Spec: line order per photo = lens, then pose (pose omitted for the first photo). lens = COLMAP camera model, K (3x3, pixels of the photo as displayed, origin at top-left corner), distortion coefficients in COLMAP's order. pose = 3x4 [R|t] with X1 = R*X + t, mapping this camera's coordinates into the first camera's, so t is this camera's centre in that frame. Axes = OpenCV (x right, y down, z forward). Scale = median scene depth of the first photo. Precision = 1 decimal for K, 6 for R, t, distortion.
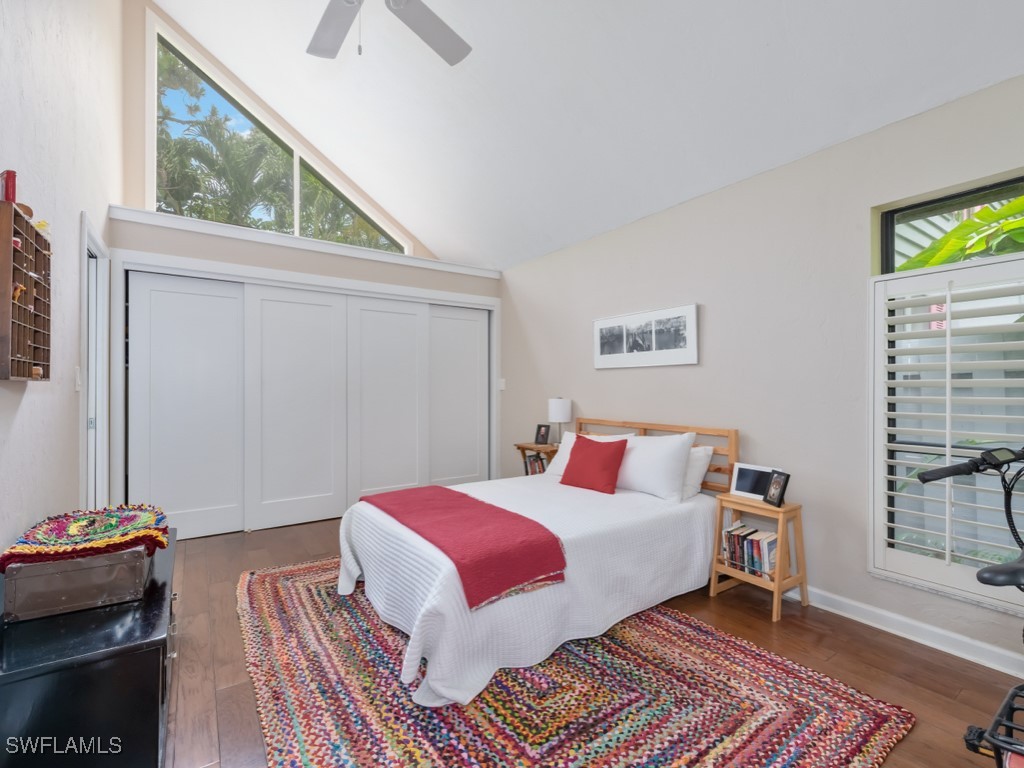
lens RADIAL K [[461.2, 0, 505.0], [0, 461.2, 384.0], [0, 0, 1]] dist [0.002319, -0.000806]
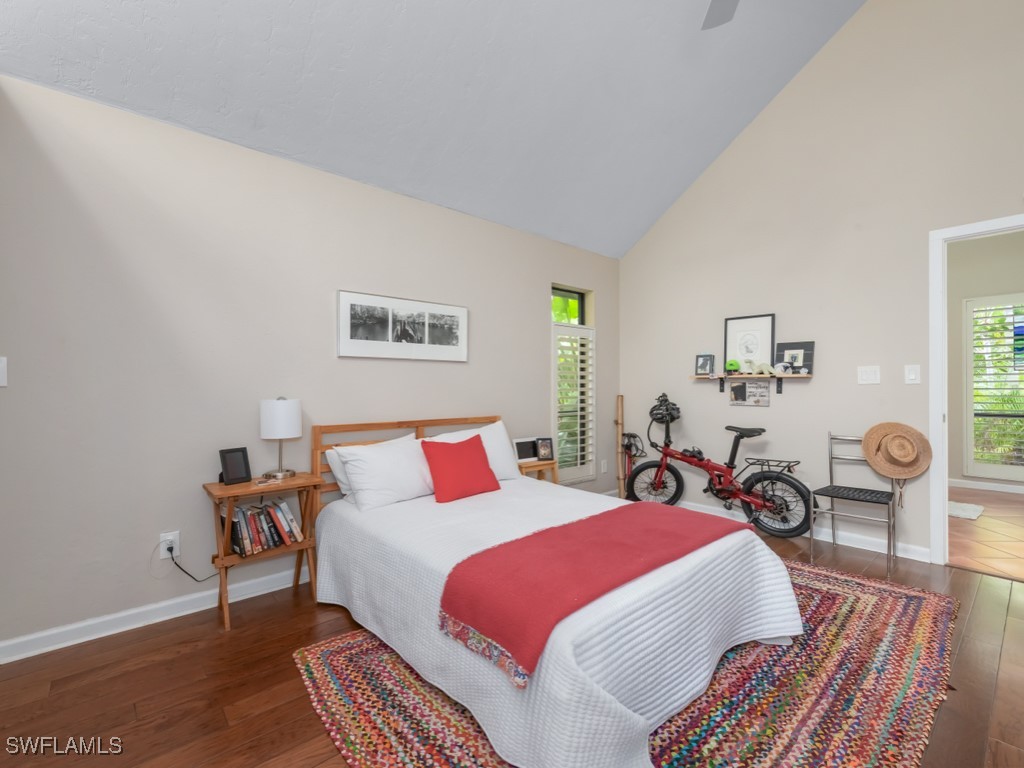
lens RADIAL K [[461.2, 0, 505.0], [0, 461.2, 384.0], [0, 0, 1]] dist [0.002319, -0.000806]
pose [[-0.118718, 0.000616, 0.992928, -0.706467], [-0.012543, 0.999919, -0.002120, 0.012291], [-0.992849, -0.012706, -0.118700, 1.026202]]
